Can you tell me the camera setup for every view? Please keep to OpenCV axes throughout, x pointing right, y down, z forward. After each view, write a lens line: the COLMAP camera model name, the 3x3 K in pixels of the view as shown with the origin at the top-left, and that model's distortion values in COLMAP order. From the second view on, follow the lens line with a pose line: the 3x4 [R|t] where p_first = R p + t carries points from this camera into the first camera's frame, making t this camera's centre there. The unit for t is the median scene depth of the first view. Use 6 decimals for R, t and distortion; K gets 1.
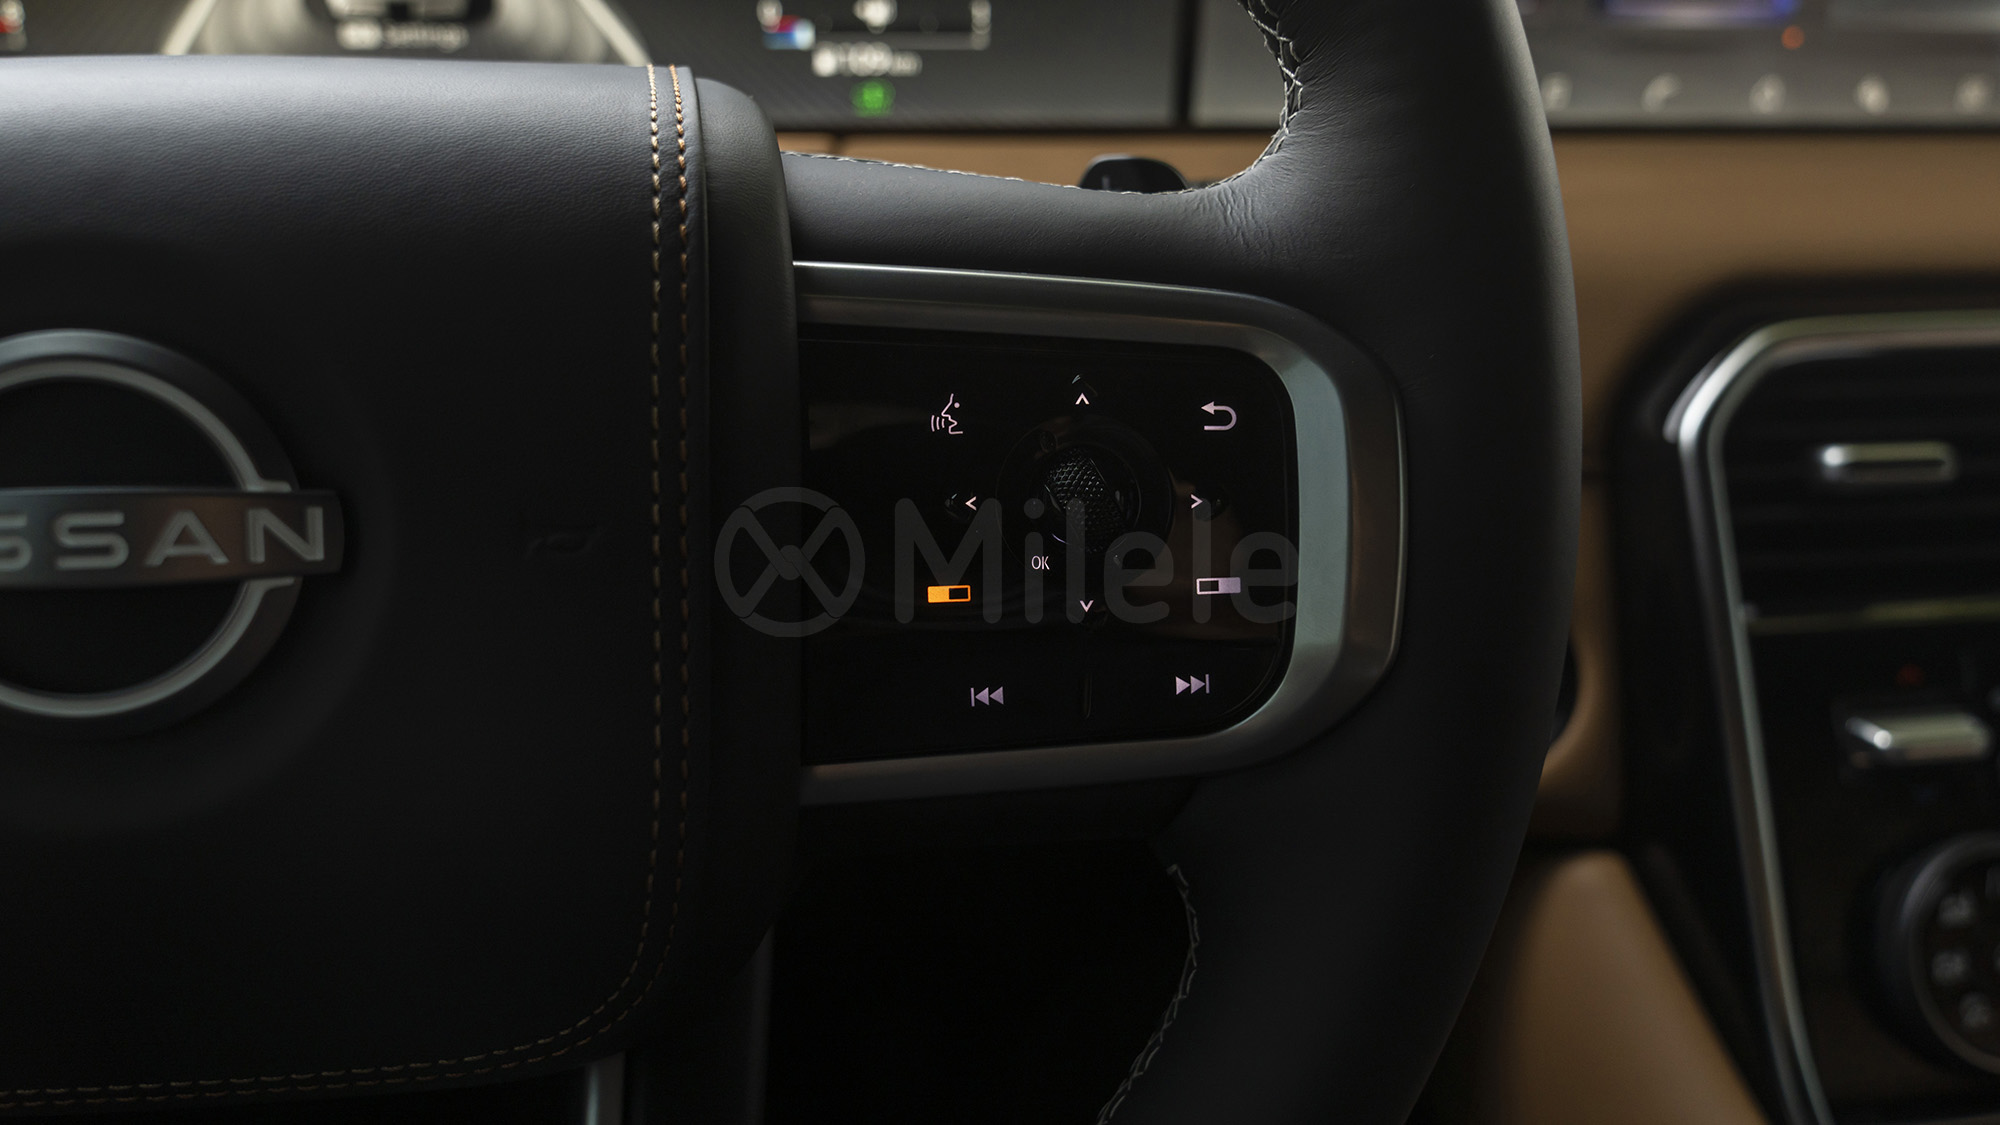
lens RADIAL K [[1602.2, 0, 1000.0], [0, 1602.2, 562.5], [0, 0, 1]] dist [-0.062293, 0.000107]
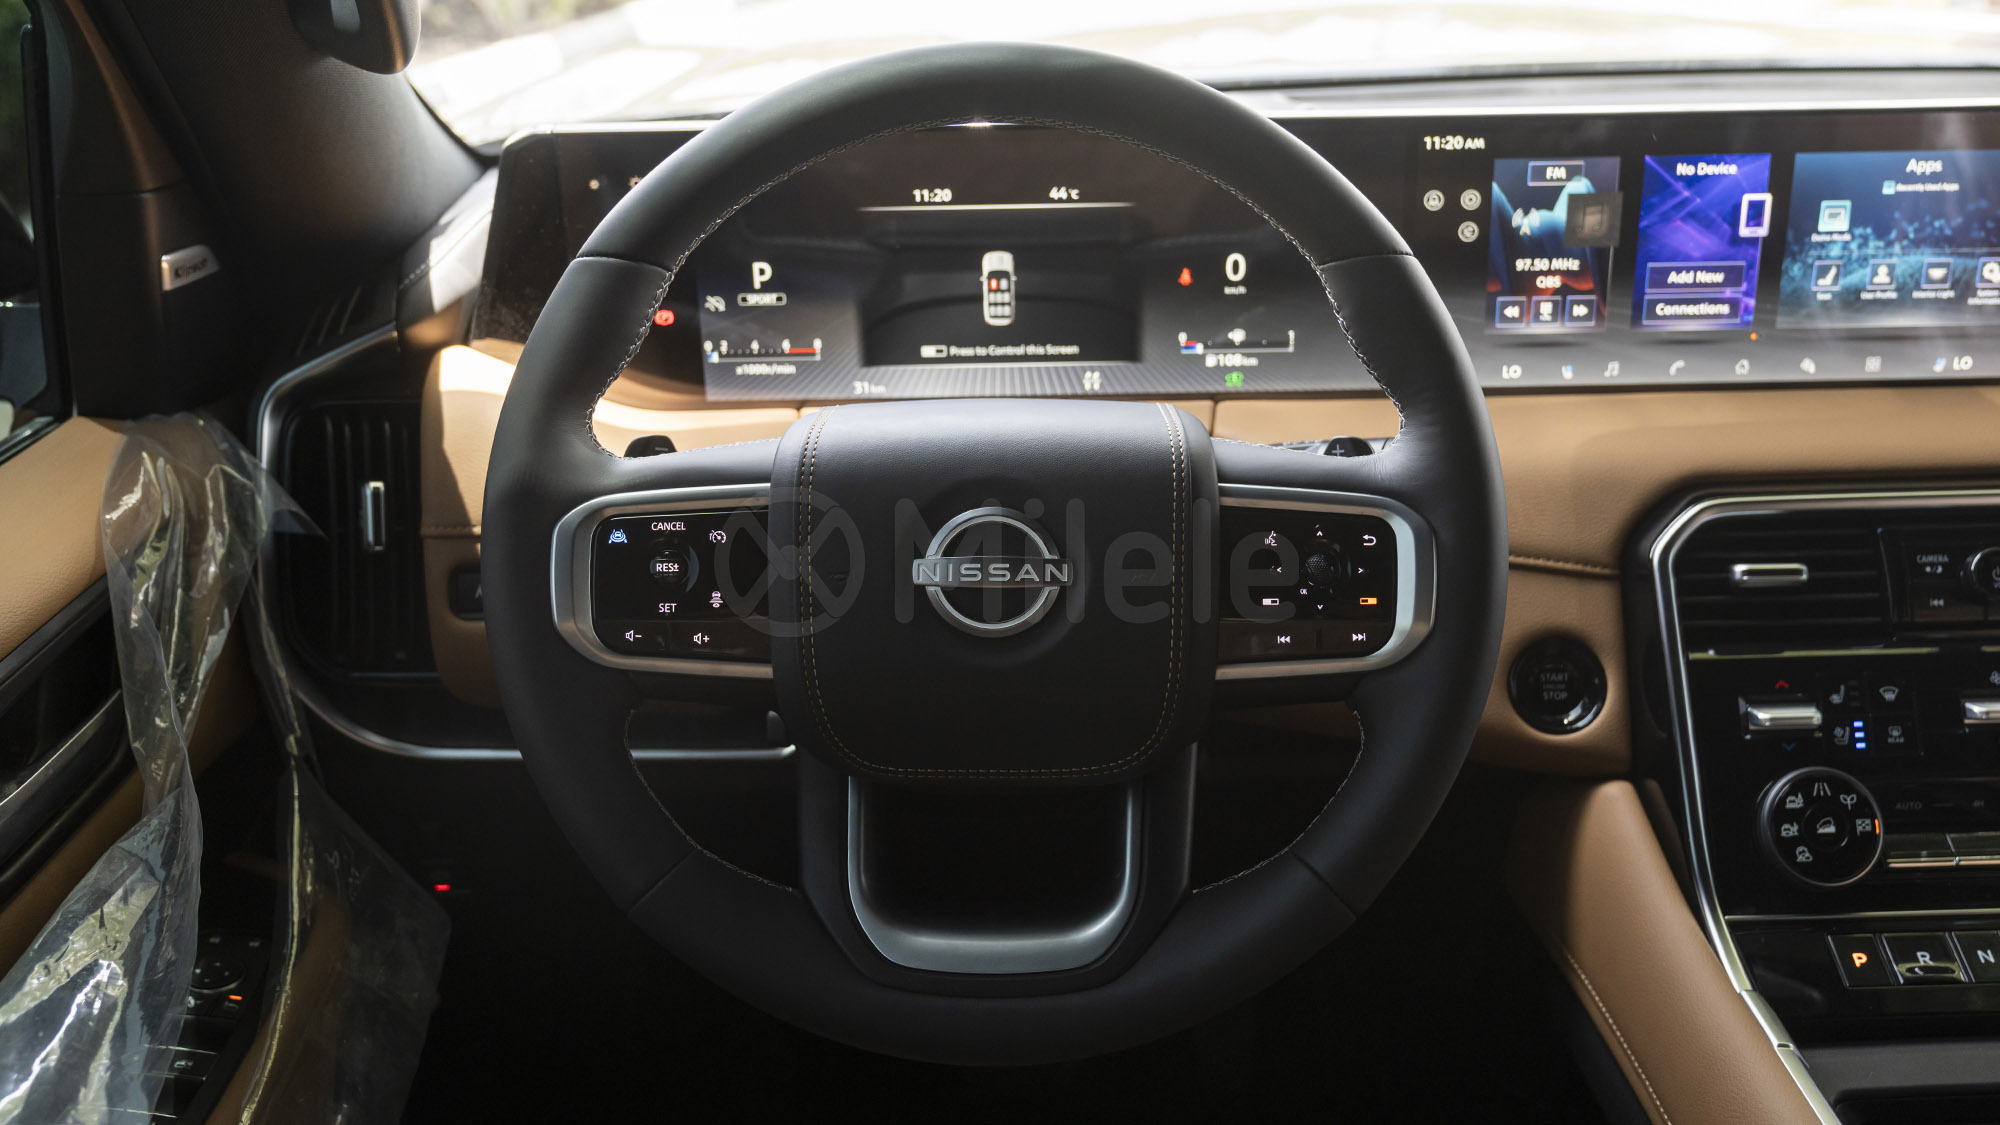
lens RADIAL K [[1914.1, 0, 1000.0], [0, 1914.1, 562.5], [0, 0, 1]] dist [0.012449, 0.007231]
pose [[0.985215, 0.014876, -0.170674, 0.071046], [-0.030216, 0.995694, -0.087635, 0.253921], [0.168636, 0.091496, 0.981423, -2.330316]]
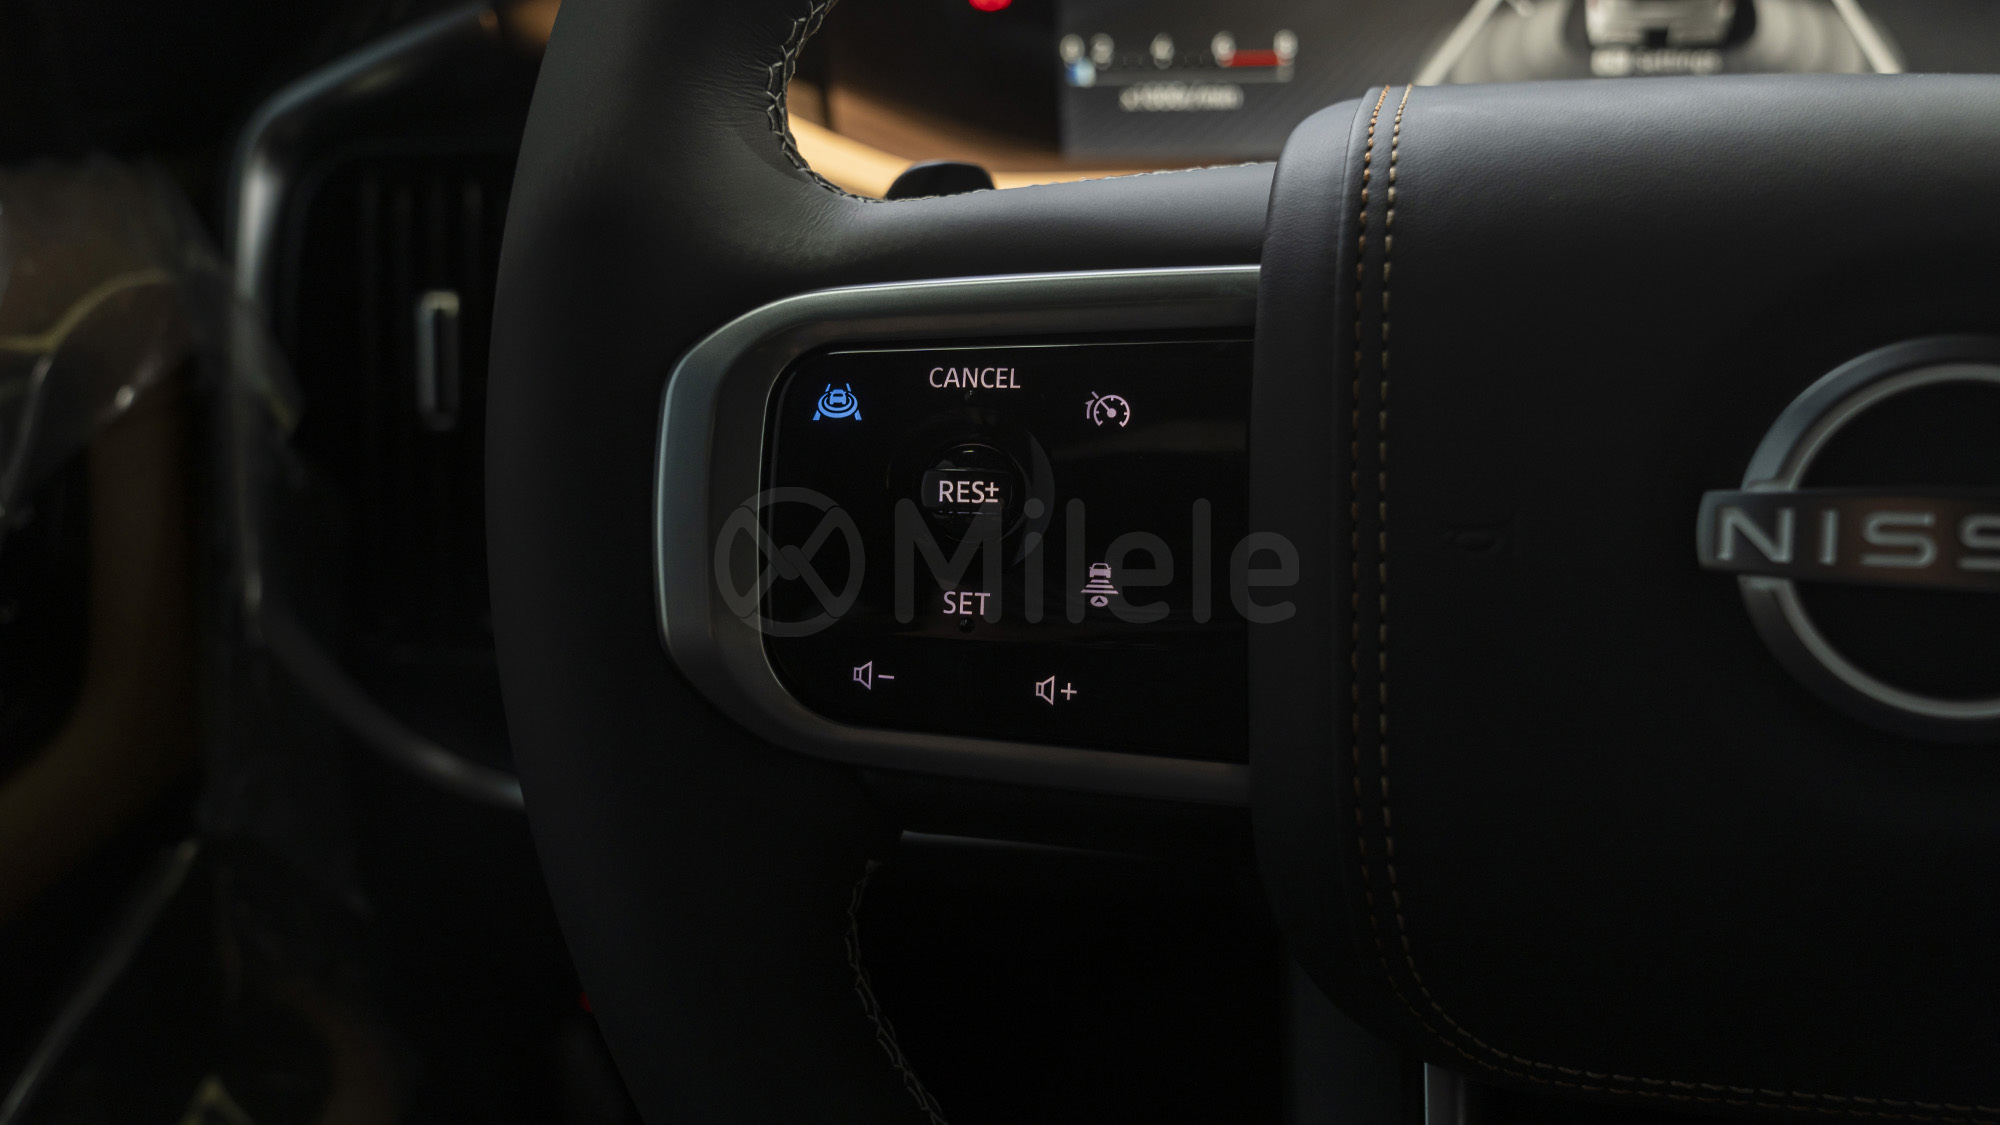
lens RADIAL K [[1594.1, 0, 1000.0], [0, 1594.1, 562.5], [0, 0, 1]] dist [-0.031554, 0.002614]
pose [[0.939851, 0.063785, -0.335577, -0.694787], [-0.071011, 0.997432, -0.009294, 0.044478], [0.334123, 0.032565, 0.941967, -0.136544]]
